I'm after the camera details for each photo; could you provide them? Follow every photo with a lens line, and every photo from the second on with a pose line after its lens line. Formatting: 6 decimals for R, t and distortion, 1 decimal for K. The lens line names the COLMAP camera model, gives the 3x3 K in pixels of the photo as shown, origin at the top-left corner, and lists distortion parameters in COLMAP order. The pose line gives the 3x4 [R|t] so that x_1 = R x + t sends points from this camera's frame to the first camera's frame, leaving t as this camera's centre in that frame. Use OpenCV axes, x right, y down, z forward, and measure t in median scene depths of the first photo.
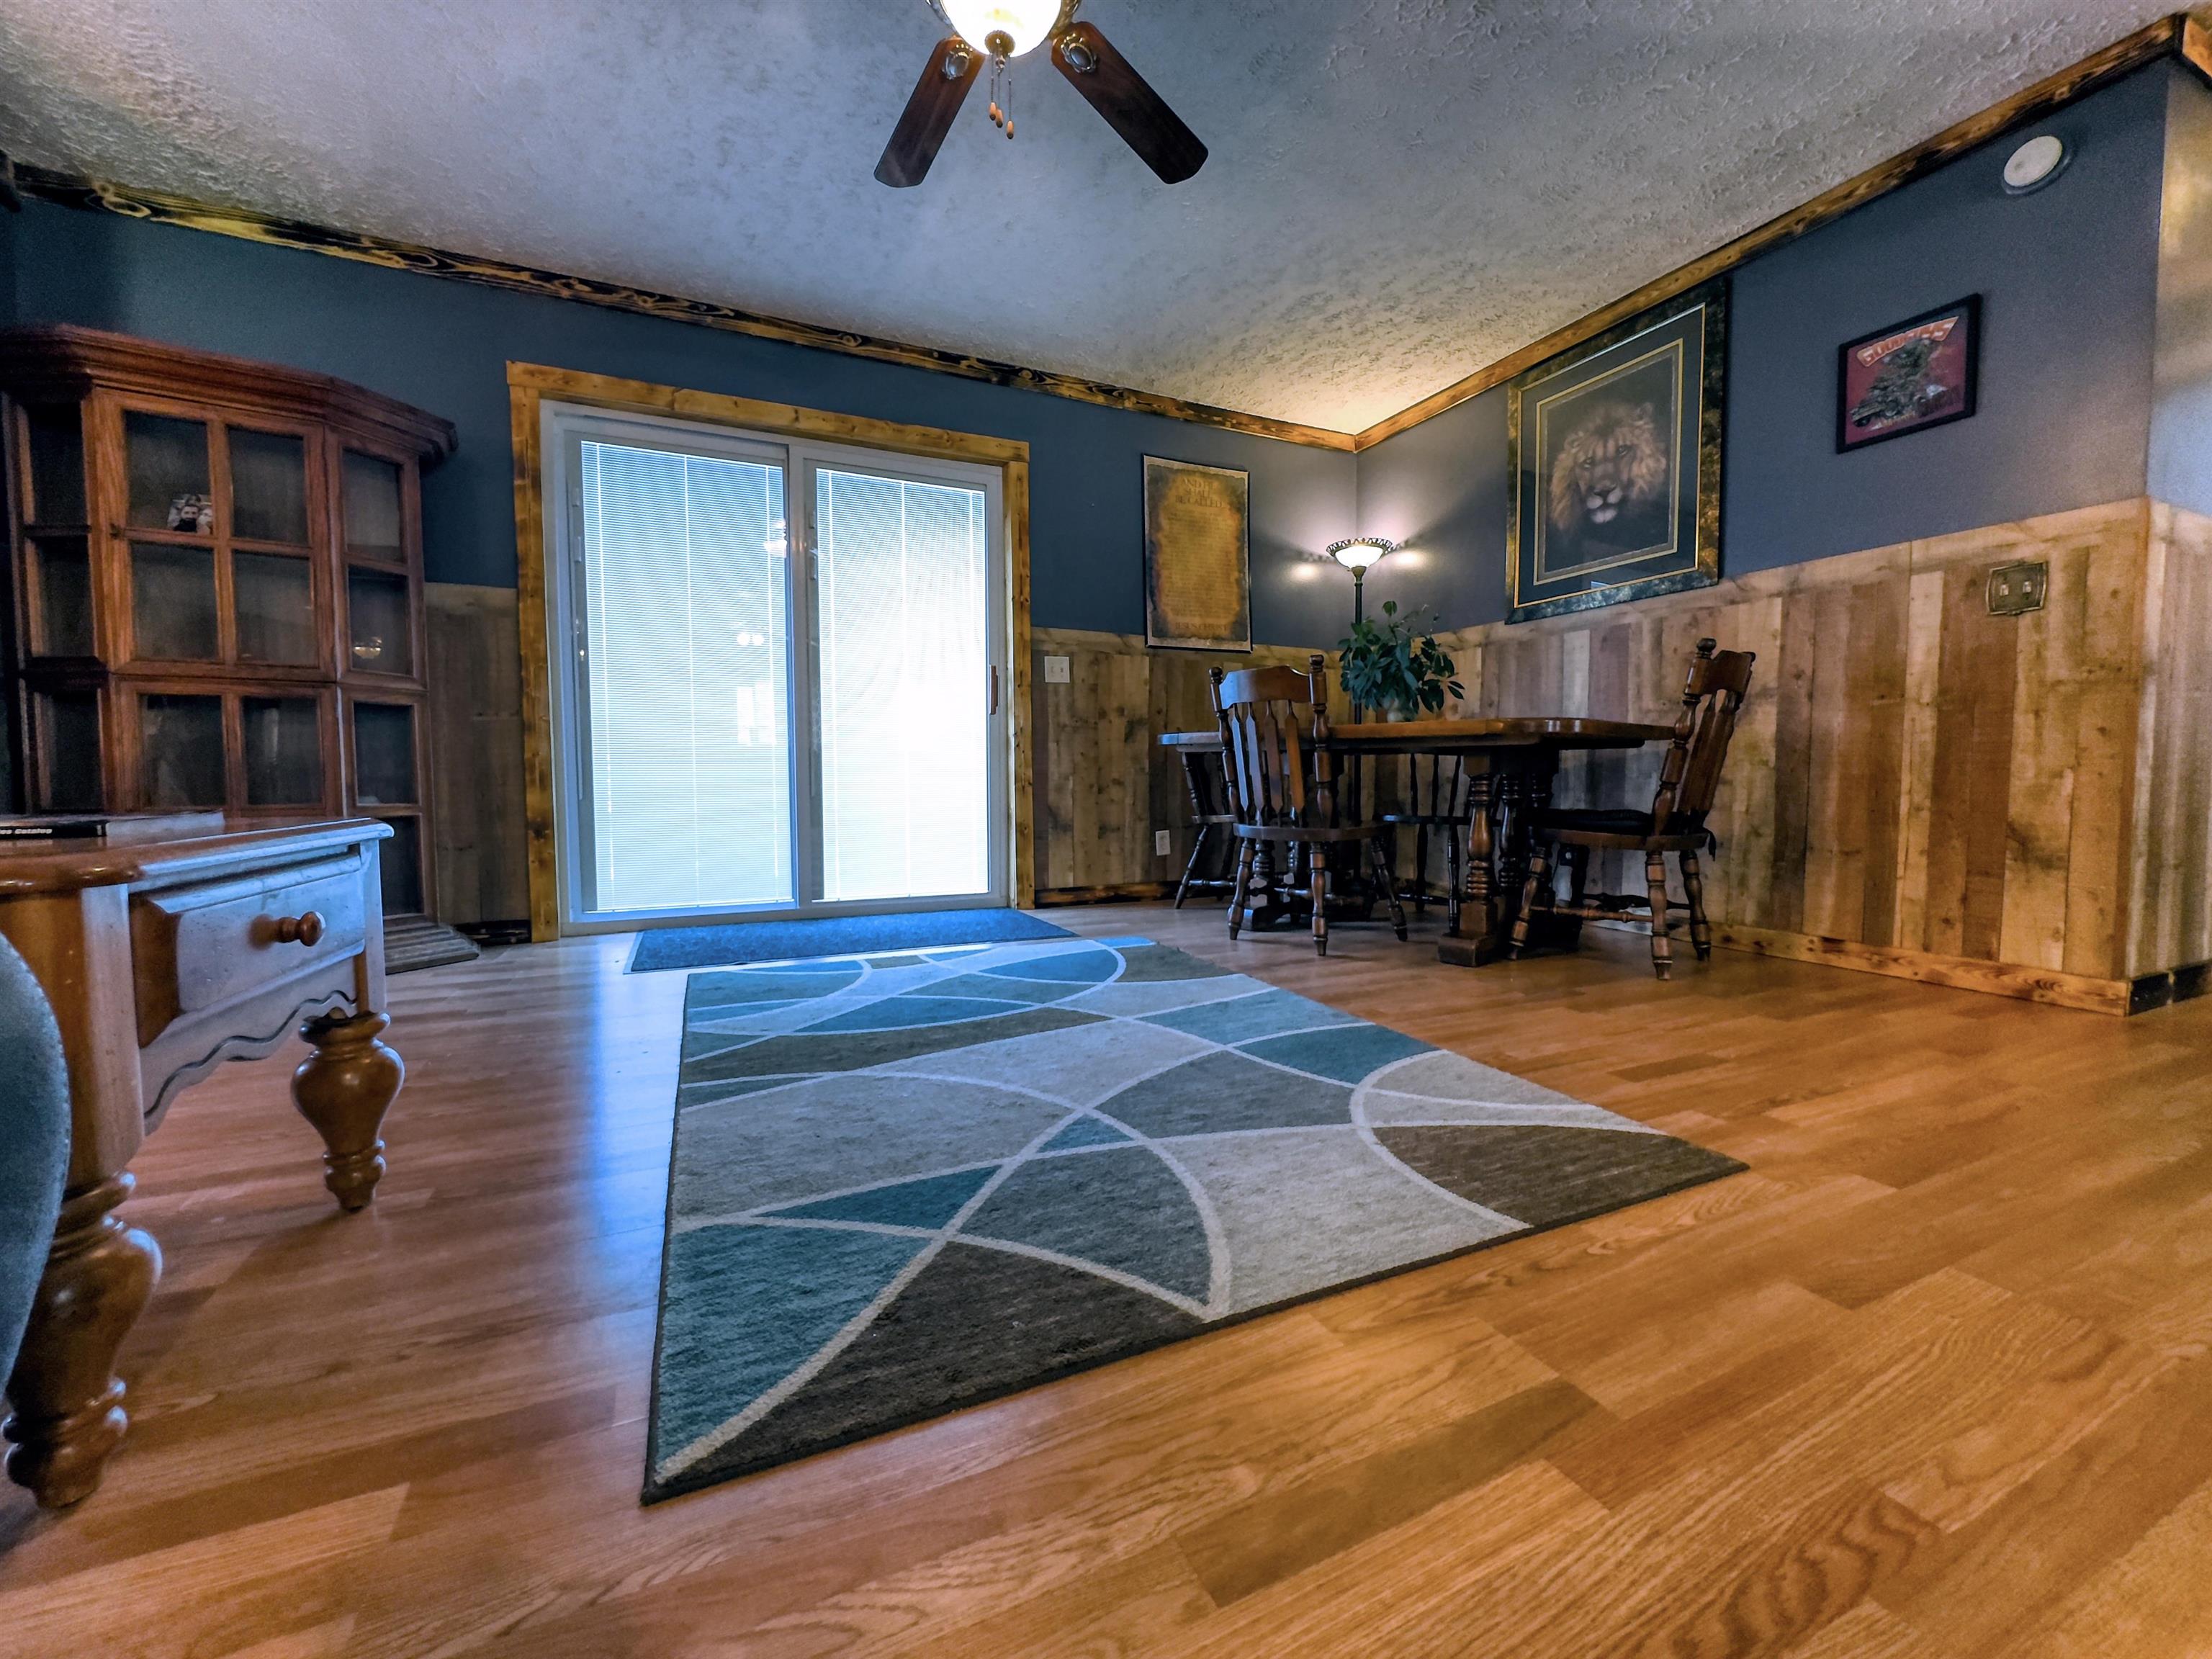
lens RADIAL K [[883.7, 0, 1108.2], [0, 883.7, 824.9], [0, 0, 1]] dist [-0.002802, 0.000327]
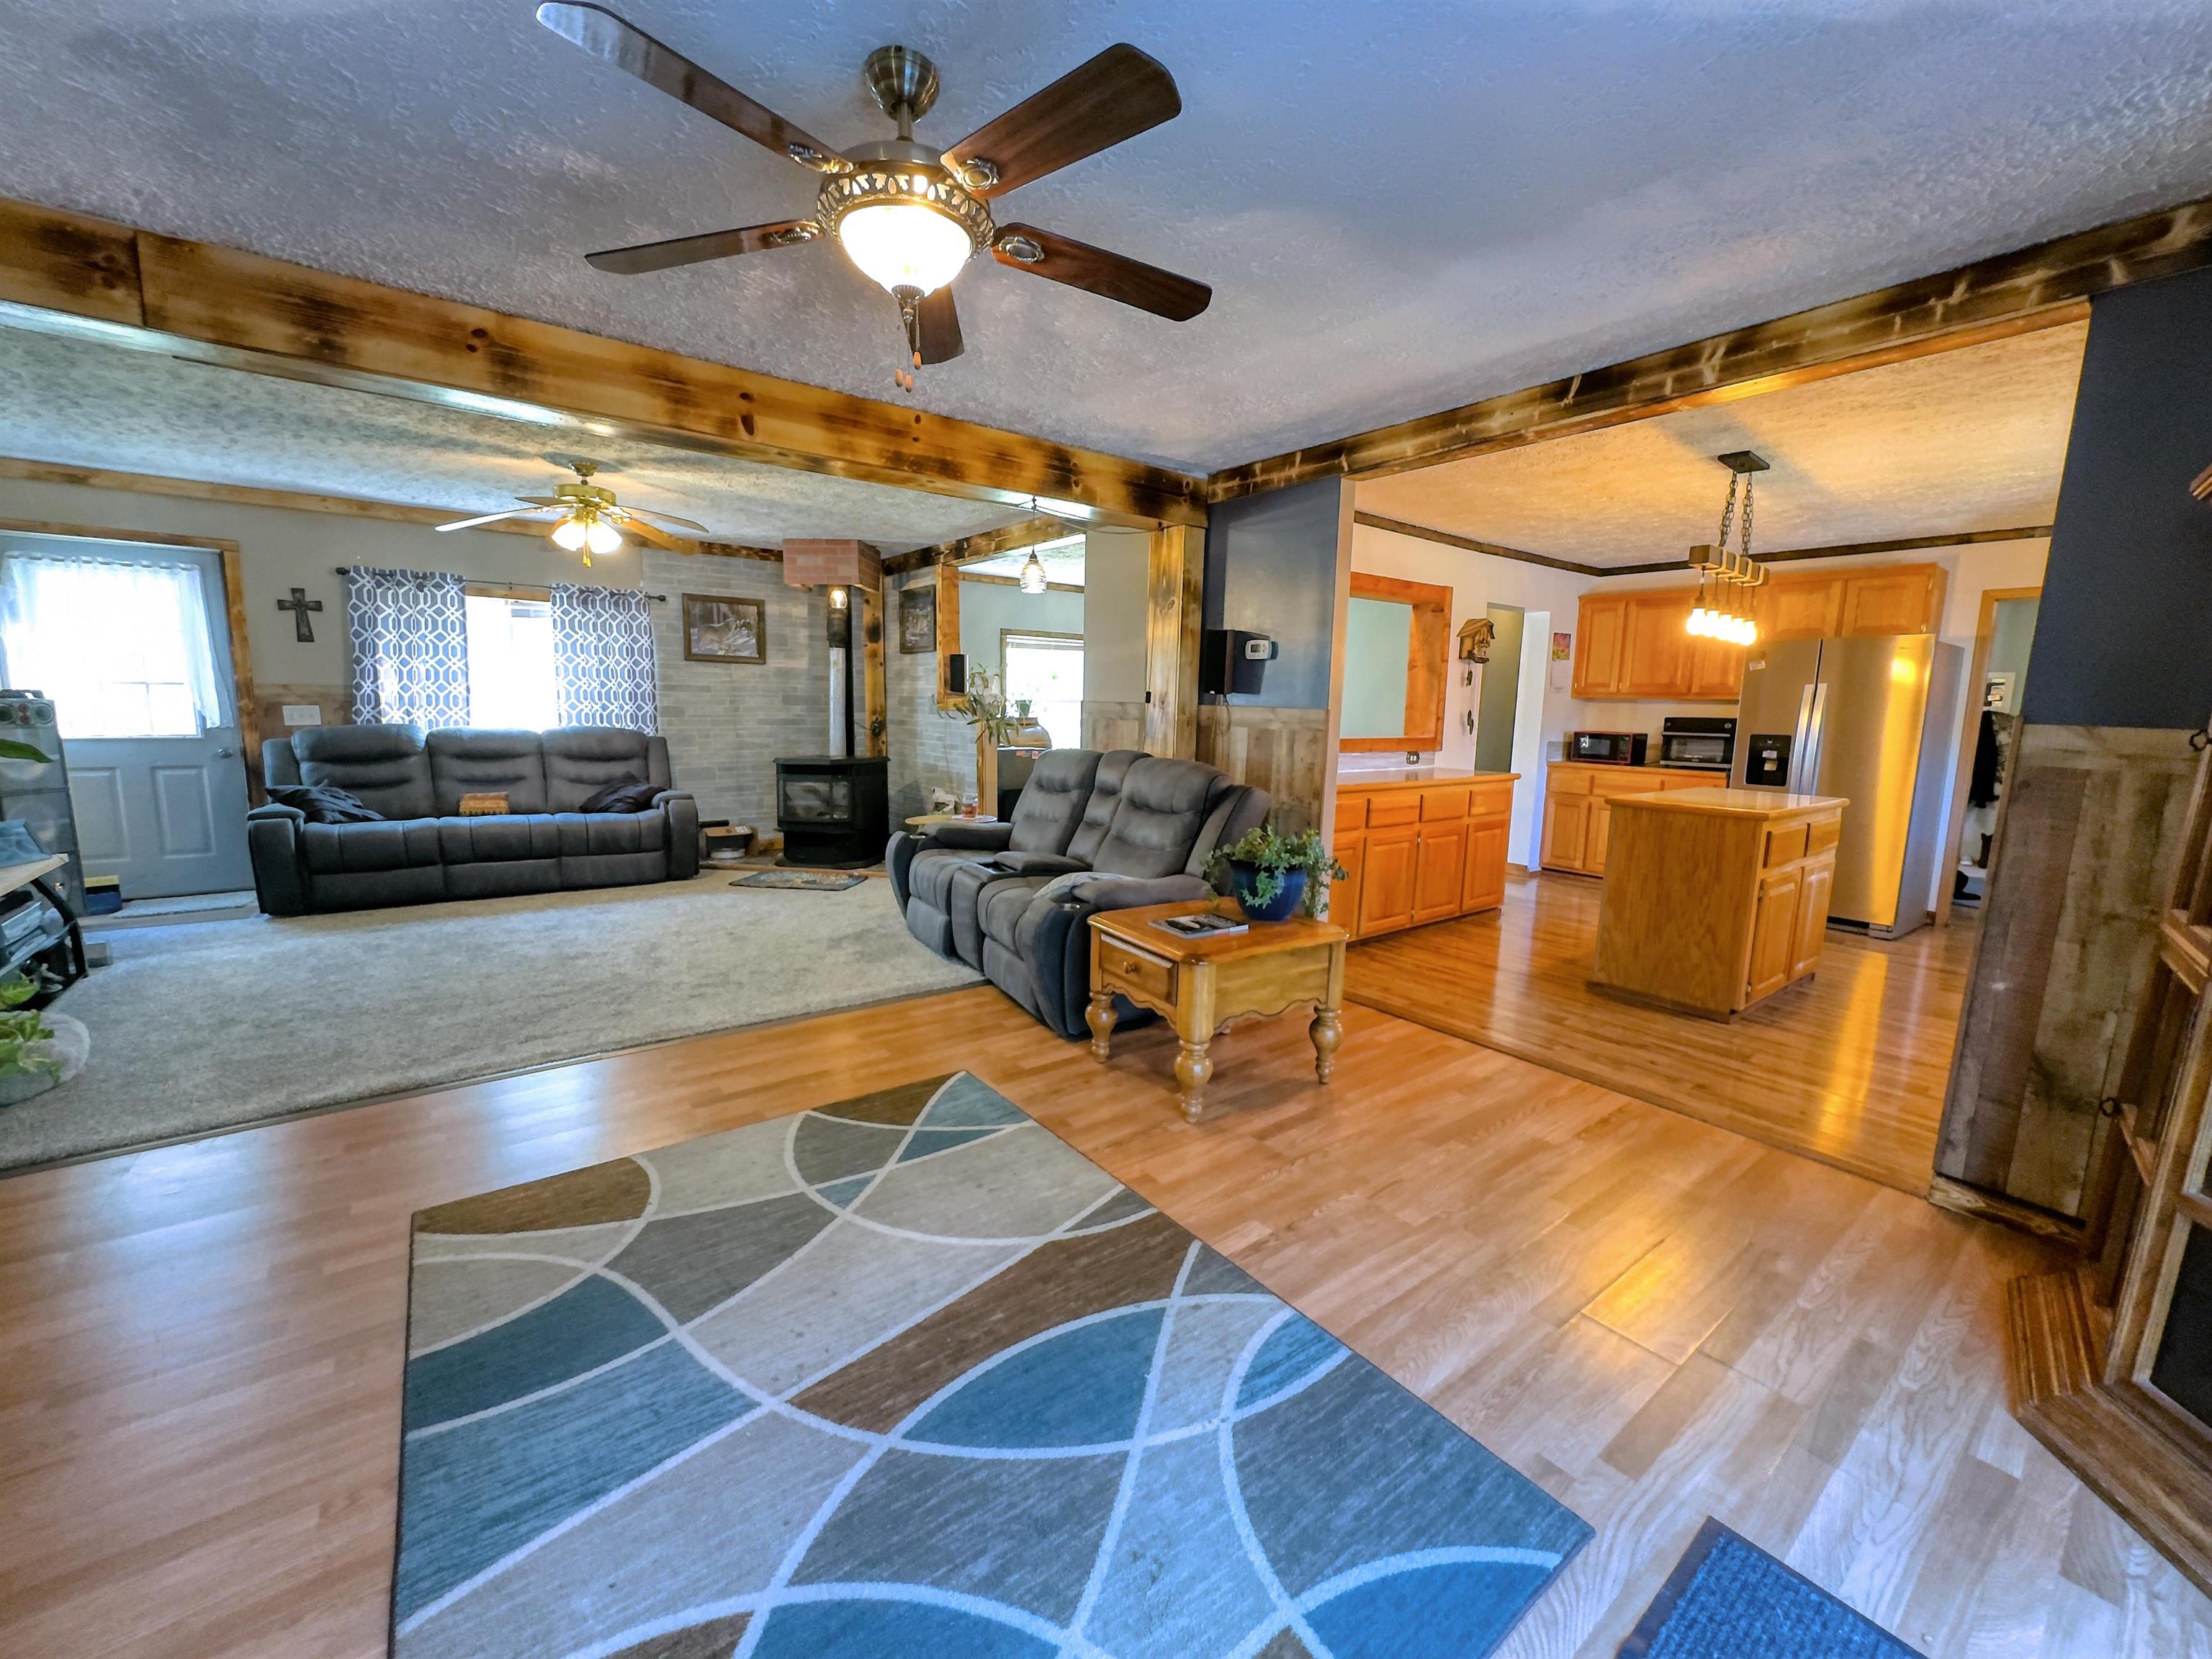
lens RADIAL K [[883.7, 0, 1108.2], [0, 883.7, 824.9], [0, 0, 1]] dist [-0.002802, 0.000327]
pose [[-0.976333, 0.007709, -0.216135, -0.067496], [-0.035243, 0.980336, 0.194165, -0.278584], [0.213381, 0.197186, -0.956863, 1.133310]]
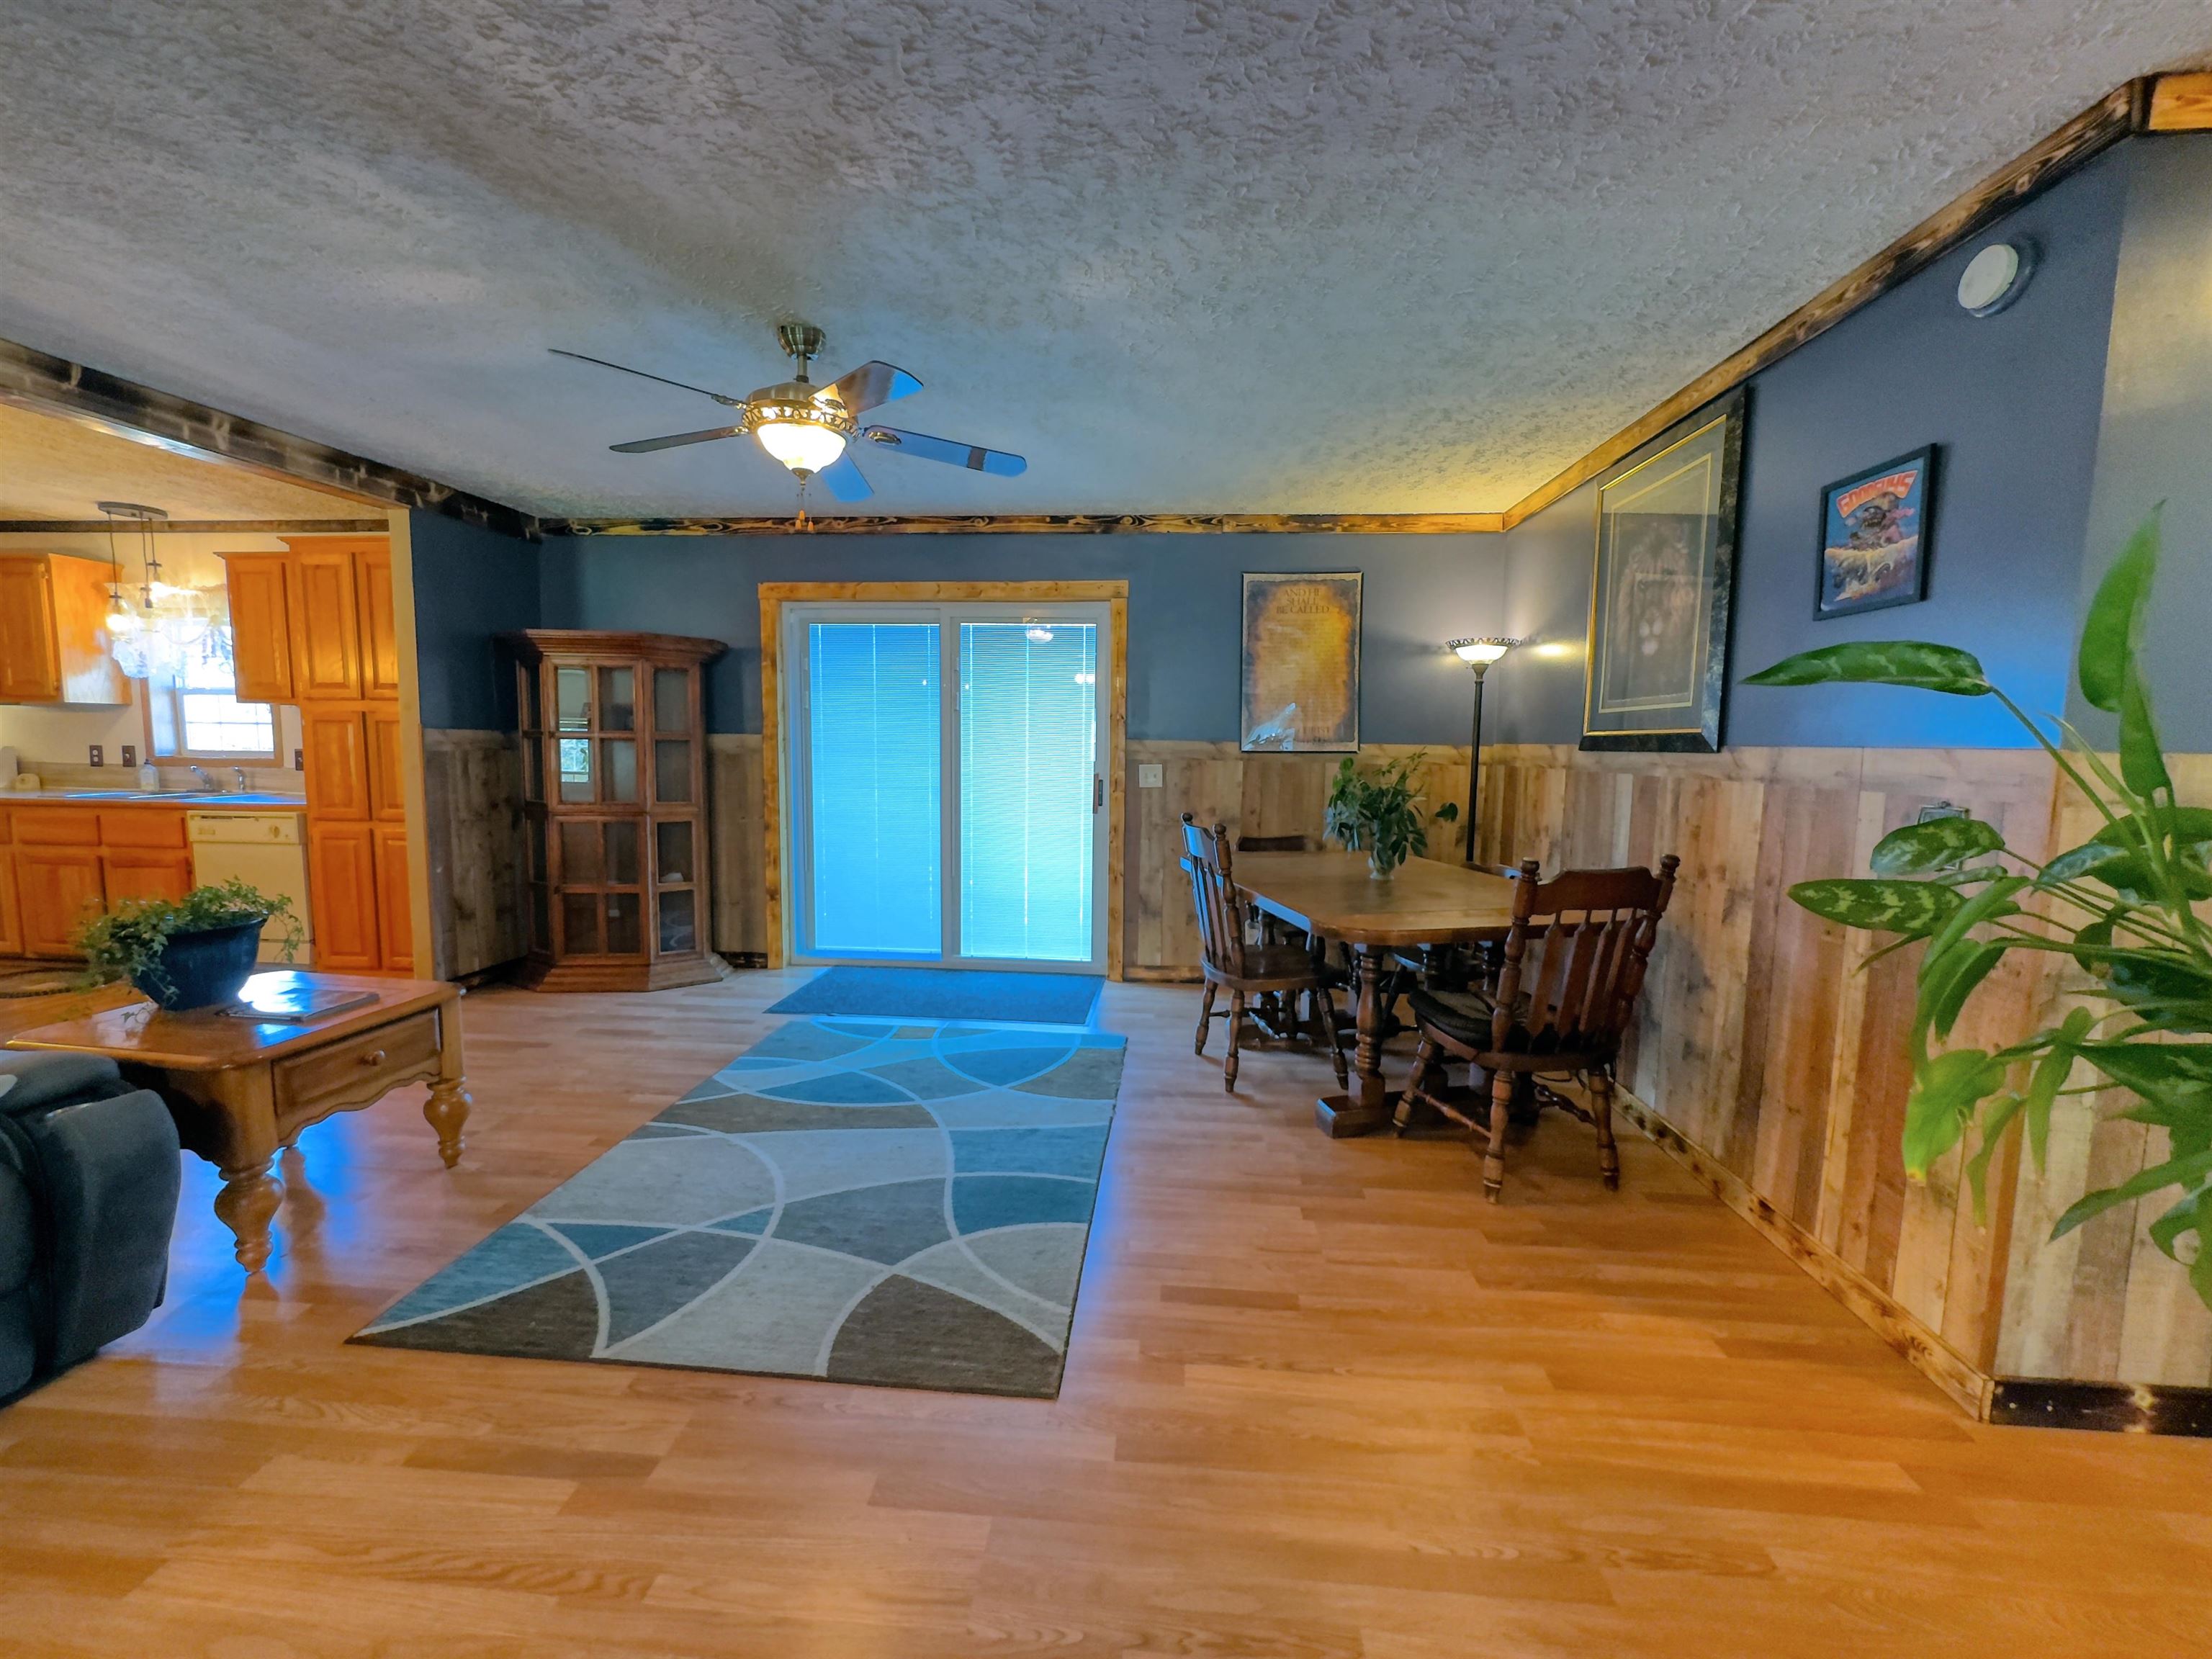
lens RADIAL K [[883.7, 0, 1108.2], [0, 883.7, 824.9], [0, 0, 1]] dist [-0.002802, 0.000327]
pose [[0.870644, 0.061910, -0.488002, 0.581801], [-0.042908, 0.997825, 0.050035, -0.215146], [0.490039, -0.022623, 0.871407, -0.022169]]
